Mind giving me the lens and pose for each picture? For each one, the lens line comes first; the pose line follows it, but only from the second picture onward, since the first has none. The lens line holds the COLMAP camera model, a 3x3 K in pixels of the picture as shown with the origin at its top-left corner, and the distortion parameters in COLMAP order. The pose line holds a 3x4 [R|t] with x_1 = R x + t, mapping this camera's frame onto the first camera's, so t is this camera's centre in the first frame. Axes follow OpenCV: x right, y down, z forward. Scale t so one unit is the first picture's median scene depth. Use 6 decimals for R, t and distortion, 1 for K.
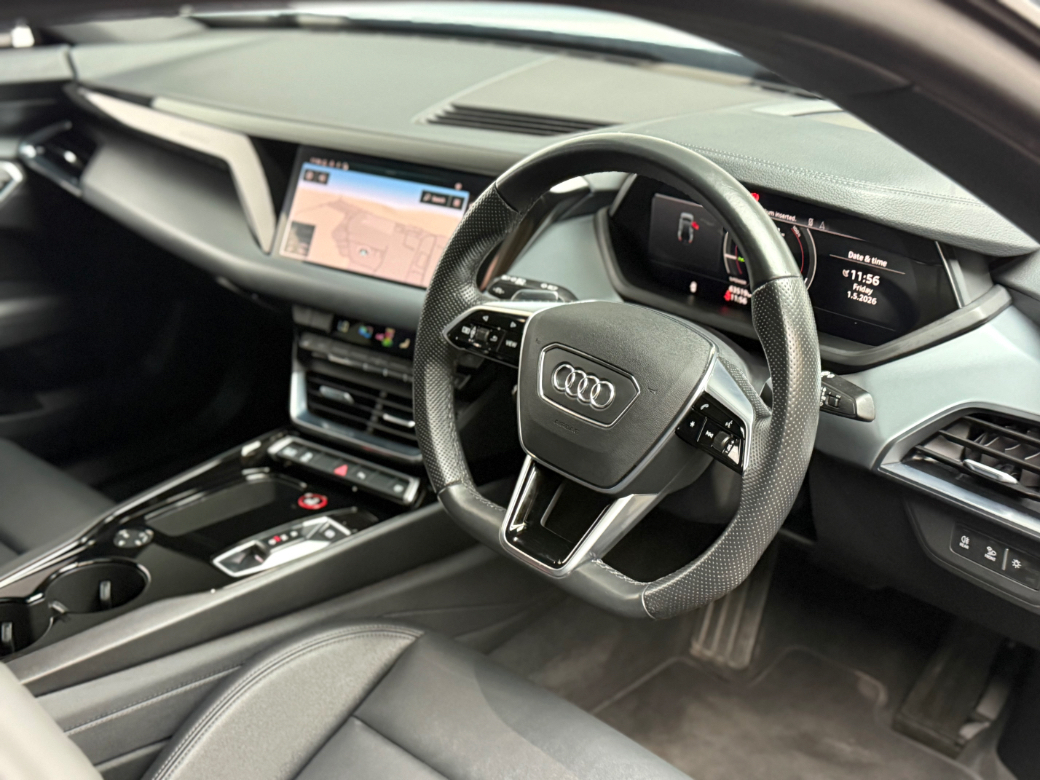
lens RADIAL K [[1305.6, 0, 520.0], [0, 1305.6, 390.0], [0, 0, 1]] dist [0.004934, 0.004209]
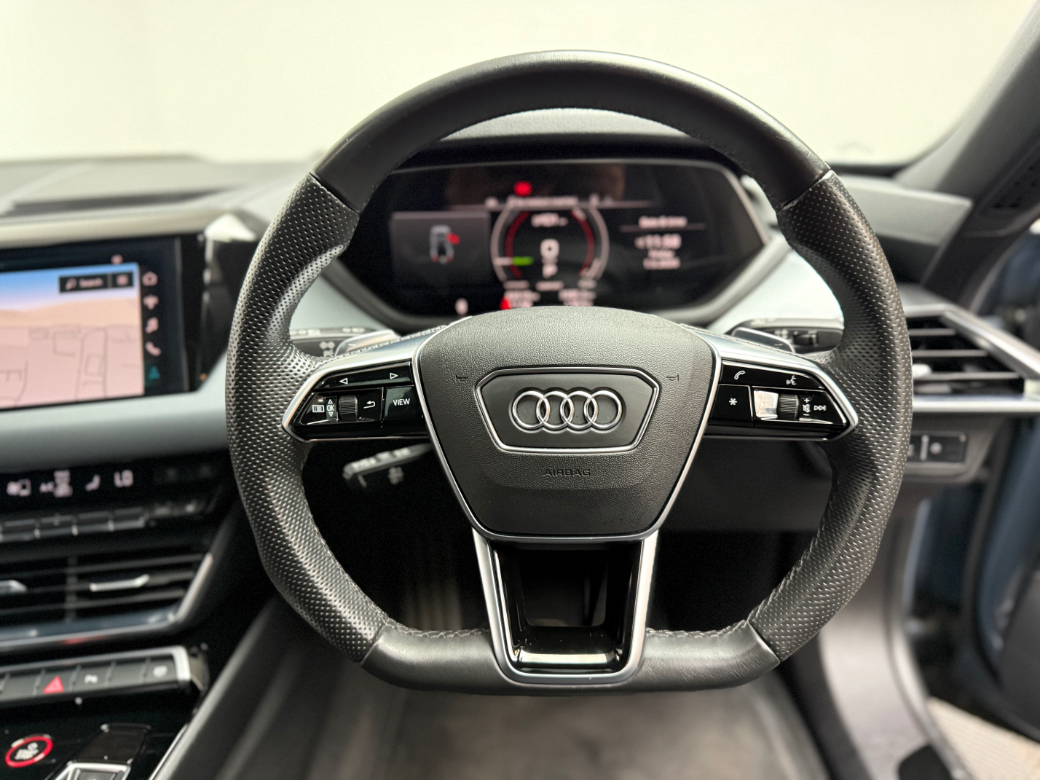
lens RADIAL K [[730.8, 0, 519.9], [0, 730.8, 375.3], [0, 0, 1]] dist [-0.004918, -0.028156]
pose [[0.725750, -0.260109, 0.636891, -0.161413], [0.306851, 0.950970, 0.038716, -0.035893], [-0.615735, 0.167332, 0.769981, 0.532747]]
